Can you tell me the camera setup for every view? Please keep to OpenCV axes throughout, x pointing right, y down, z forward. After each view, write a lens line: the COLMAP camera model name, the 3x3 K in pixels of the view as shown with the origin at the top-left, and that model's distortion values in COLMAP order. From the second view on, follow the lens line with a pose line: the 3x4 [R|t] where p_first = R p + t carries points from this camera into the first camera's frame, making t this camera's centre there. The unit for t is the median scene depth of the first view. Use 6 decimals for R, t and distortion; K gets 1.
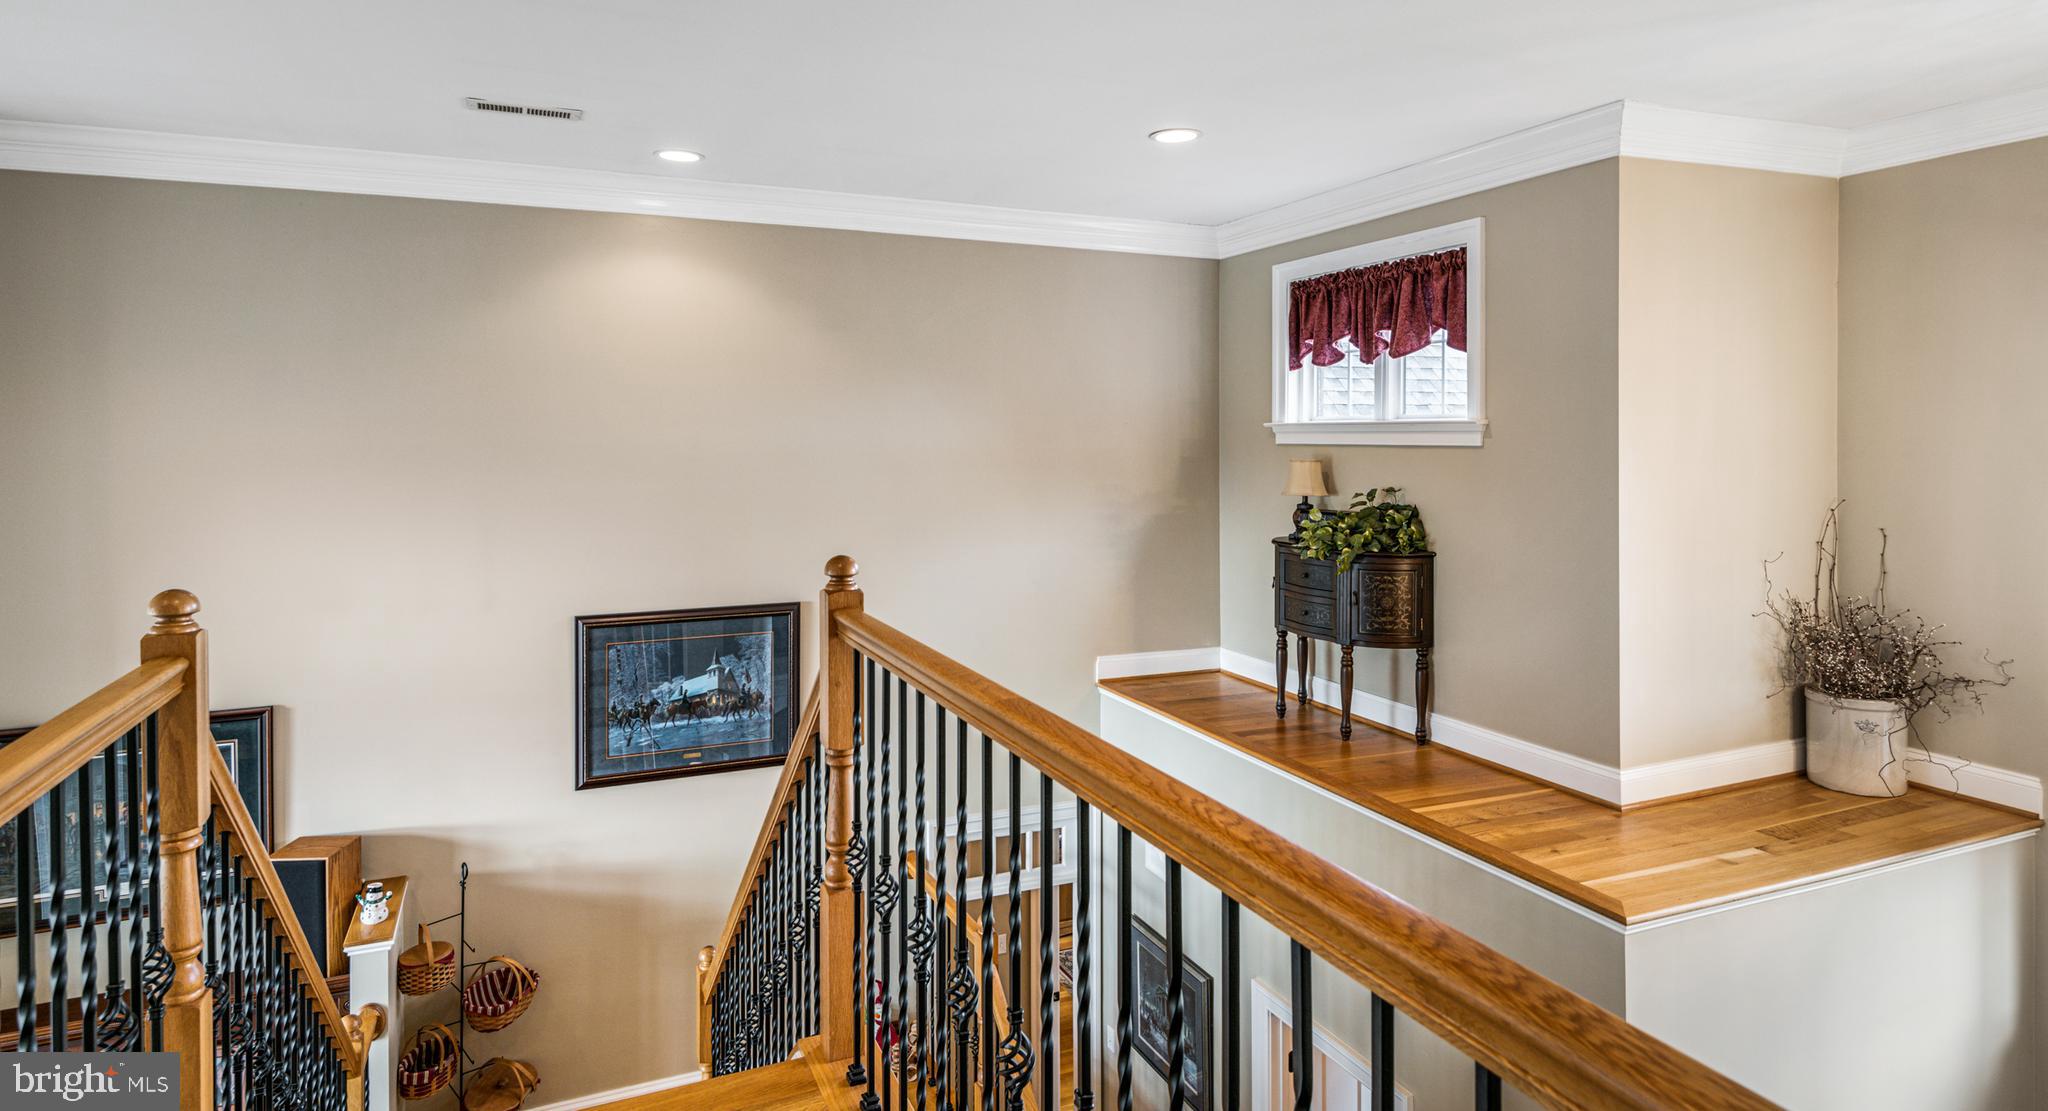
lens RADIAL K [[1104.3, 0, 1023.5], [0, 1104.3, 446.4], [0, 0, 1]] dist [-0.000181, -0.000242]
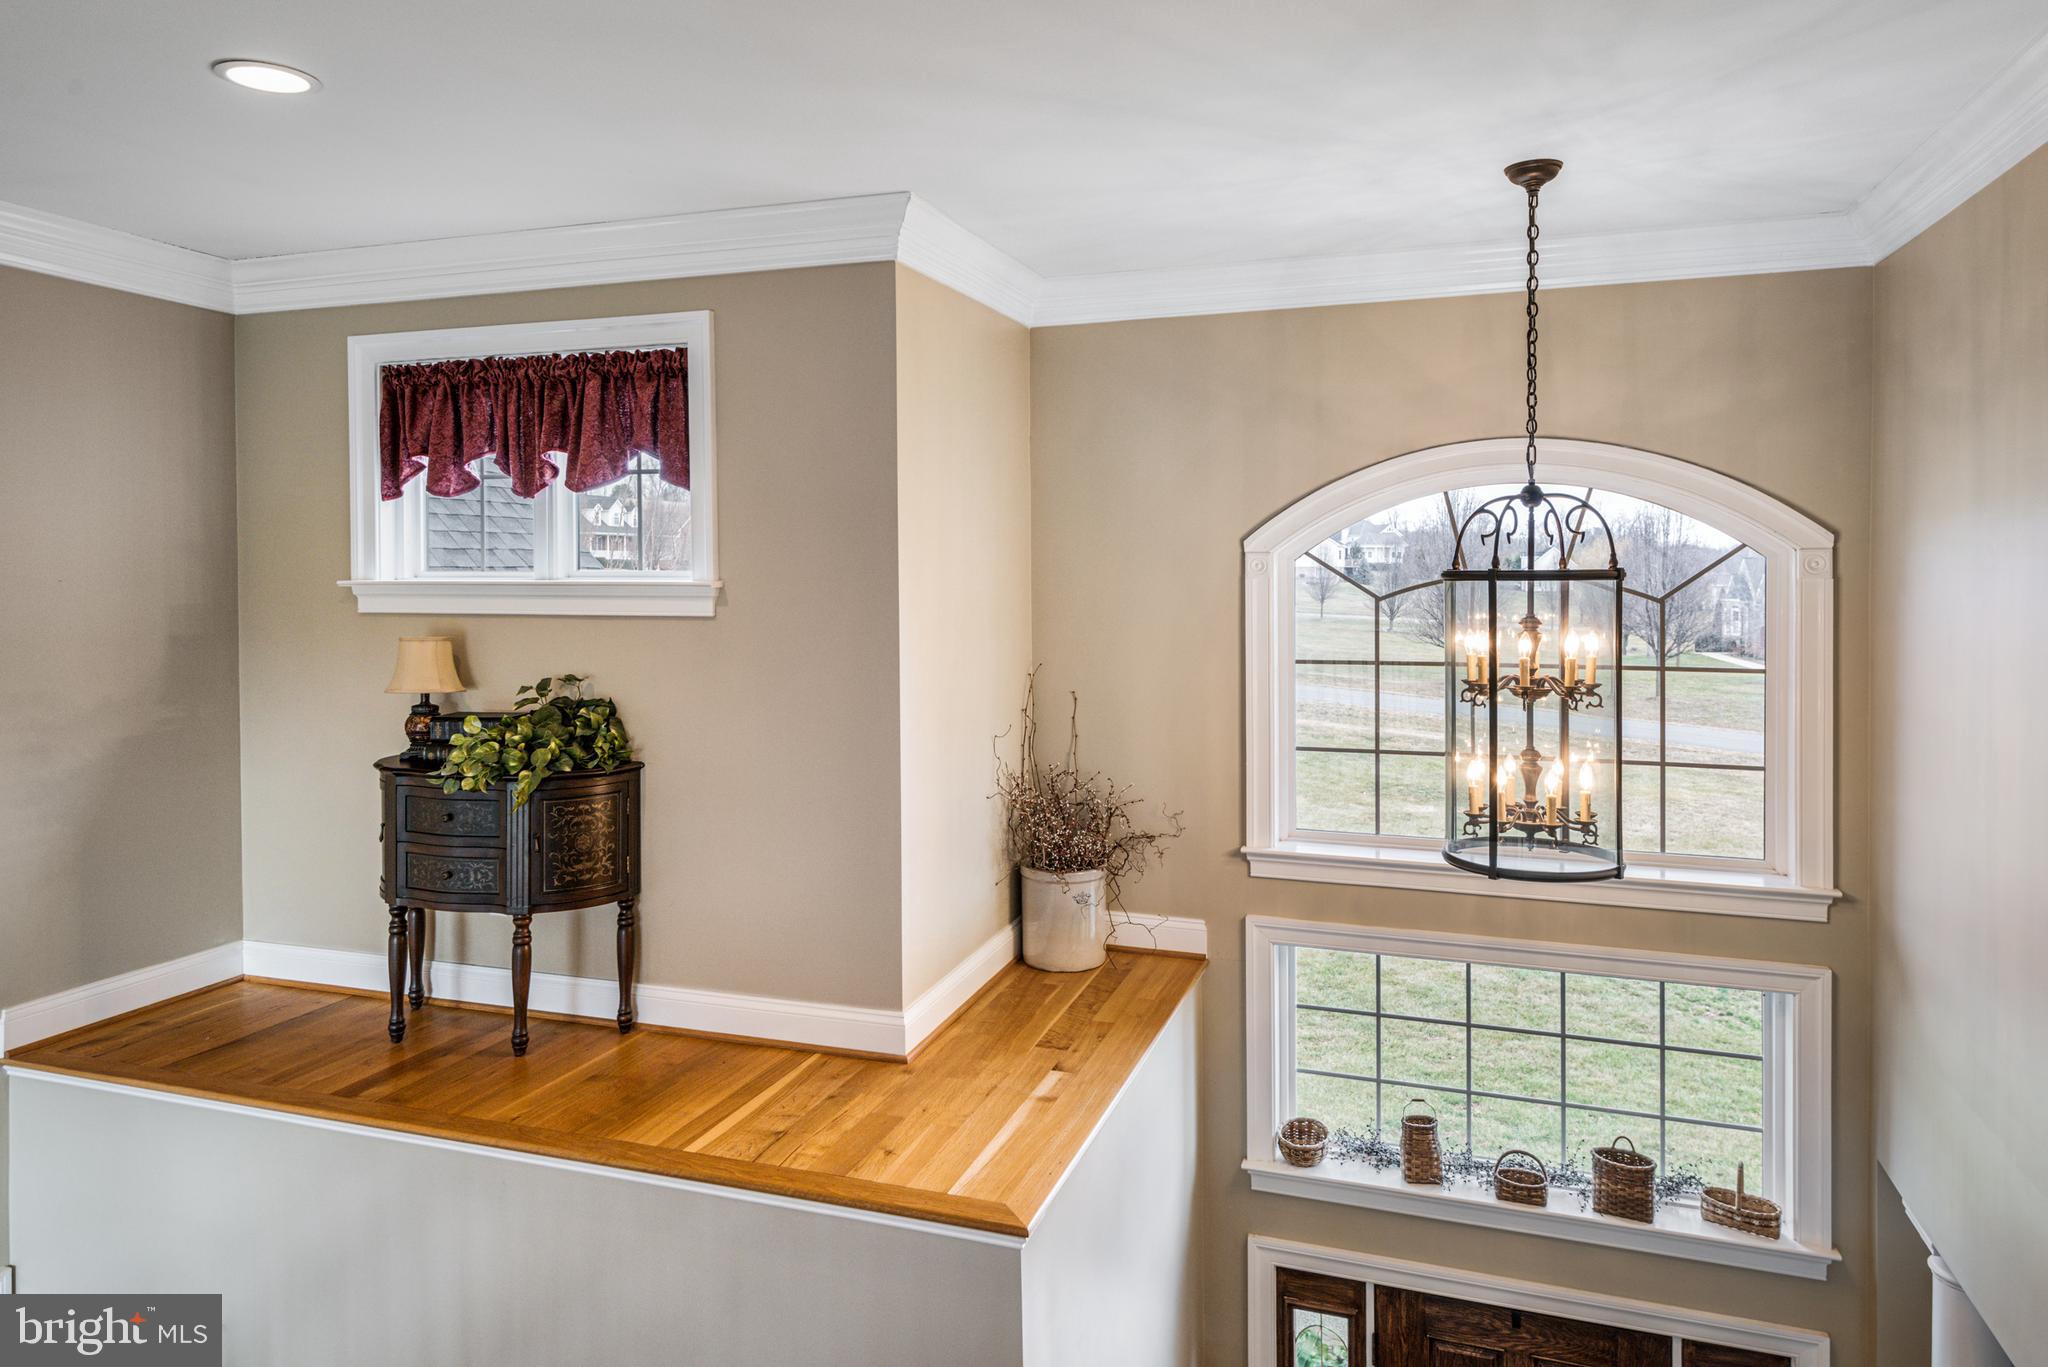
lens RADIAL K [[1260.3, 0, 1029.1], [0, 1260.3, 582.6], [0, 0, 1]] dist [0.006000, 0.000282]
pose [[0.661715, -0.005905, 0.749732, -0.079882], [0.007259, 0.999973, 0.001469, -0.021564], [-0.749720, 0.004470, 0.661740, 0.256851]]
